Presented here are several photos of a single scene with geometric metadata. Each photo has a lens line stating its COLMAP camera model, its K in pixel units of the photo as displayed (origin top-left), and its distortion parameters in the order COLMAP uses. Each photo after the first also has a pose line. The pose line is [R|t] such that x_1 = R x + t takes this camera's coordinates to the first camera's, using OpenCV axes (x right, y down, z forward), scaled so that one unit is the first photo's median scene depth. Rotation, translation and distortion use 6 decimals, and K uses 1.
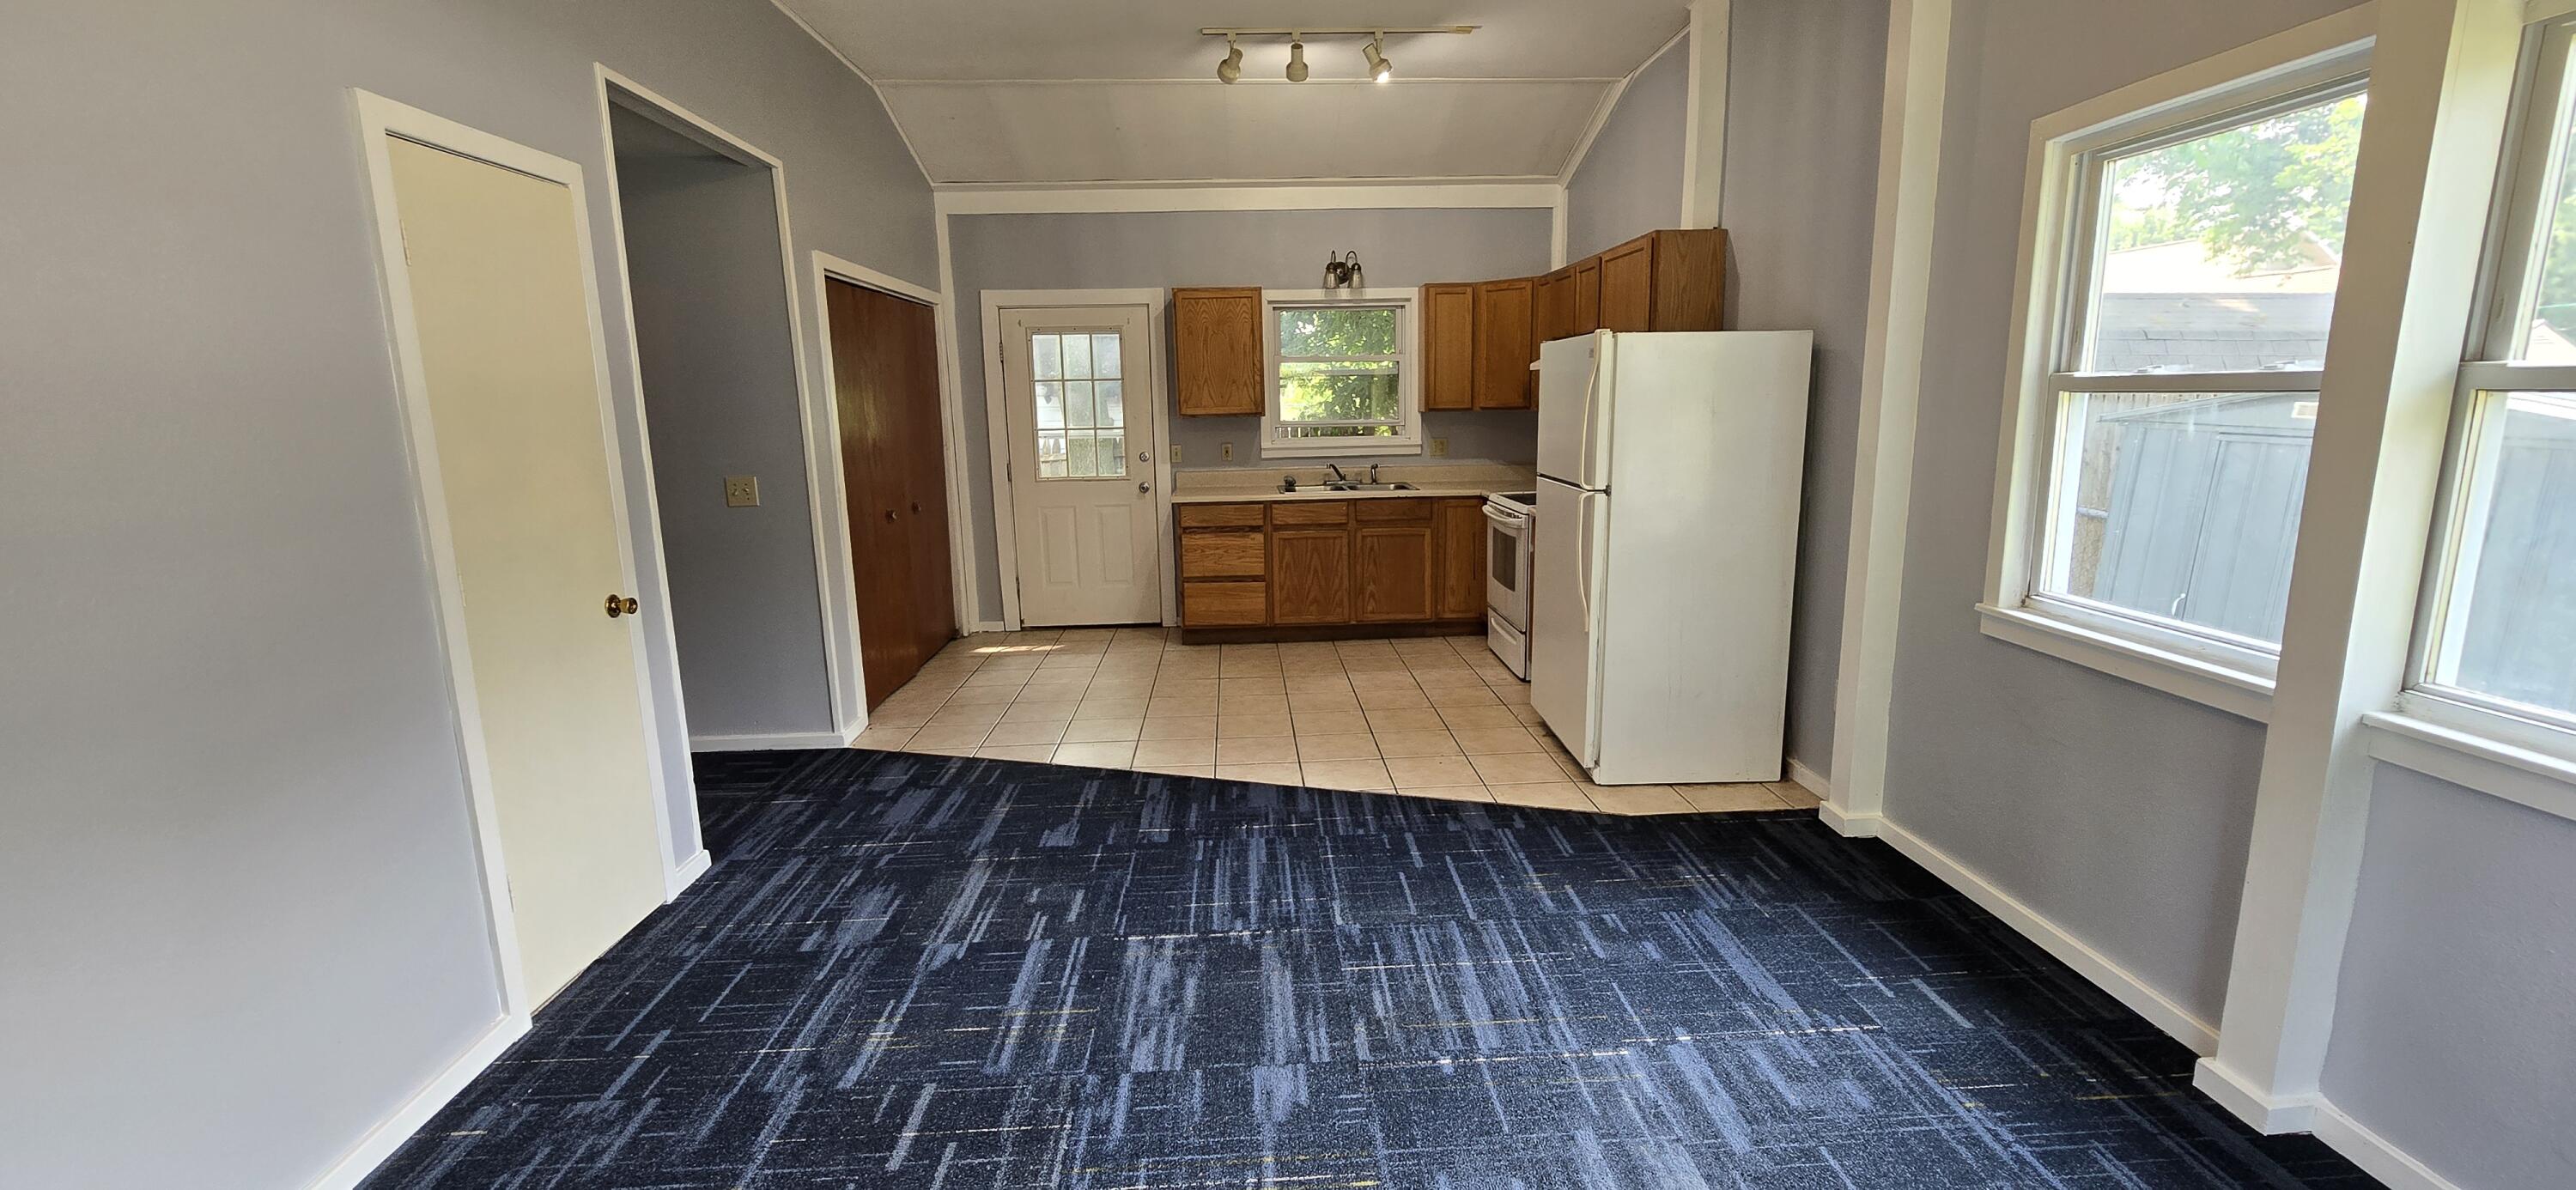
lens RADIAL K [[1037.5, 0, 1288.0], [0, 1037.5, 595.0], [0, 0, 1]] dist [0.001377, 0.000320]
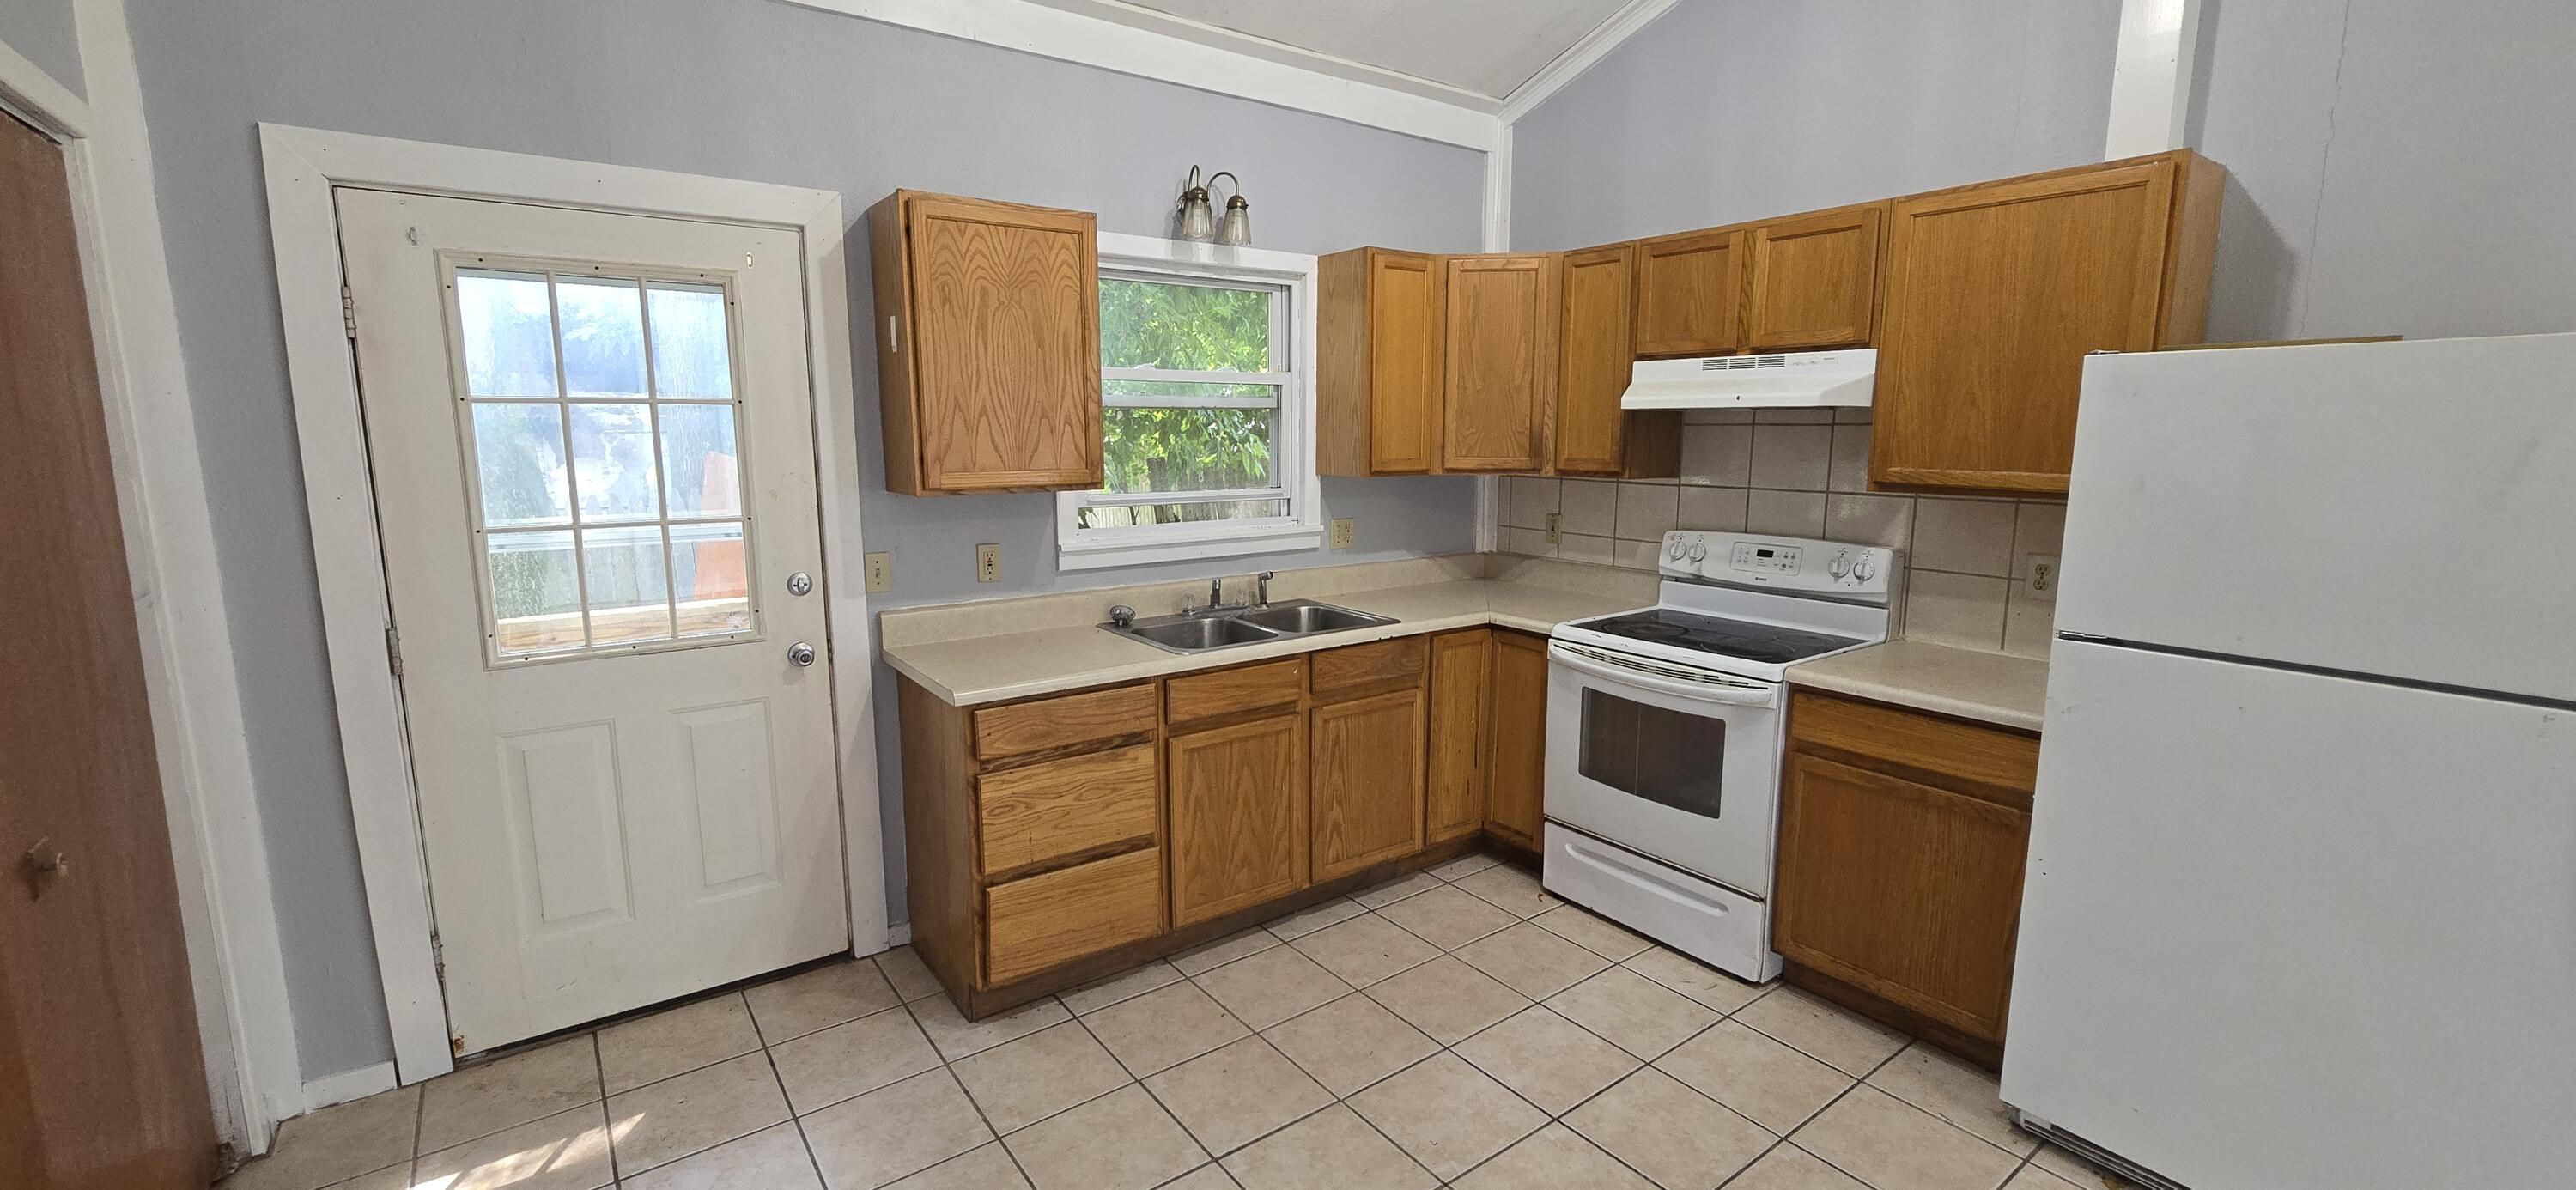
lens RADIAL K [[1037.5, 0, 1288.0], [0, 1037.5, 595.0], [0, 0, 1]] dist [0.001377, 0.000320]
pose [[0.841160, -0.069309, 0.536326, -0.208377], [0.087976, 0.996080, -0.009257, -0.112248], [-0.533582, 0.054971, 0.843960, 0.556421]]
